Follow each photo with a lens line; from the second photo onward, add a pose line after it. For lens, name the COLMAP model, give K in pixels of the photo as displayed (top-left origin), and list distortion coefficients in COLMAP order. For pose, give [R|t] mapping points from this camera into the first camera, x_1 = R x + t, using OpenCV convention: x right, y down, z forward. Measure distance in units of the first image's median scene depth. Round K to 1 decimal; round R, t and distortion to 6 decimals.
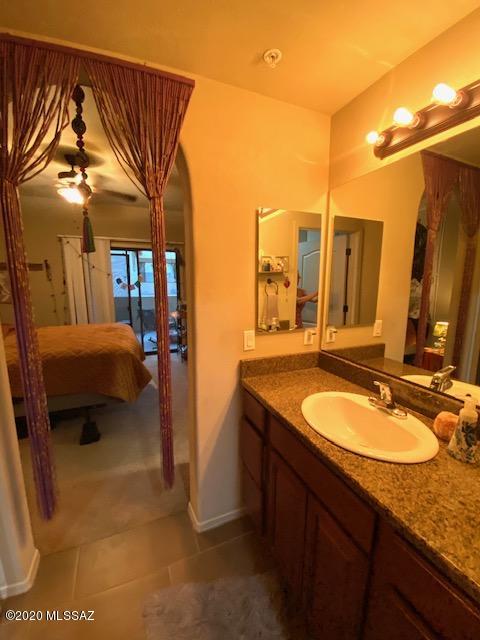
lens RADIAL K [[257.8, 0, 239.0], [0, 257.8, 319.6], [0, 0, 1]] dist [0.033702, -0.025505]
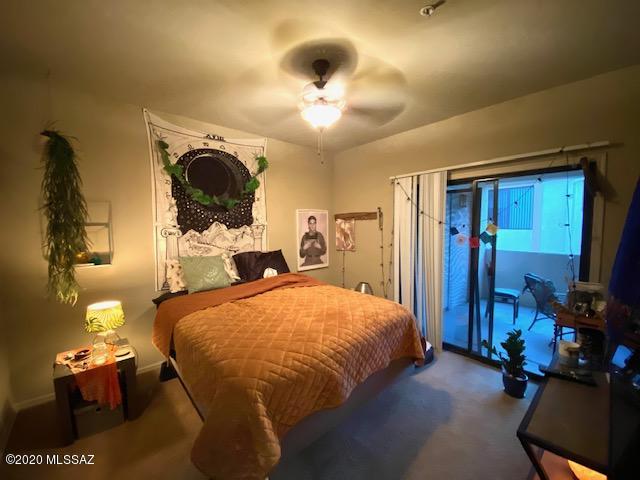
lens RADIAL K [[257.8, 0, 321.8], [0, 257.8, 239.8], [0, 0, 1]] dist [0.033702, -0.025505]
pose [[0.344383, 0.041232, -0.937923, 0.031351], [-0.133914, 0.990977, -0.005606, -0.085005], [0.929229, 0.127532, 0.346797, 0.511796]]
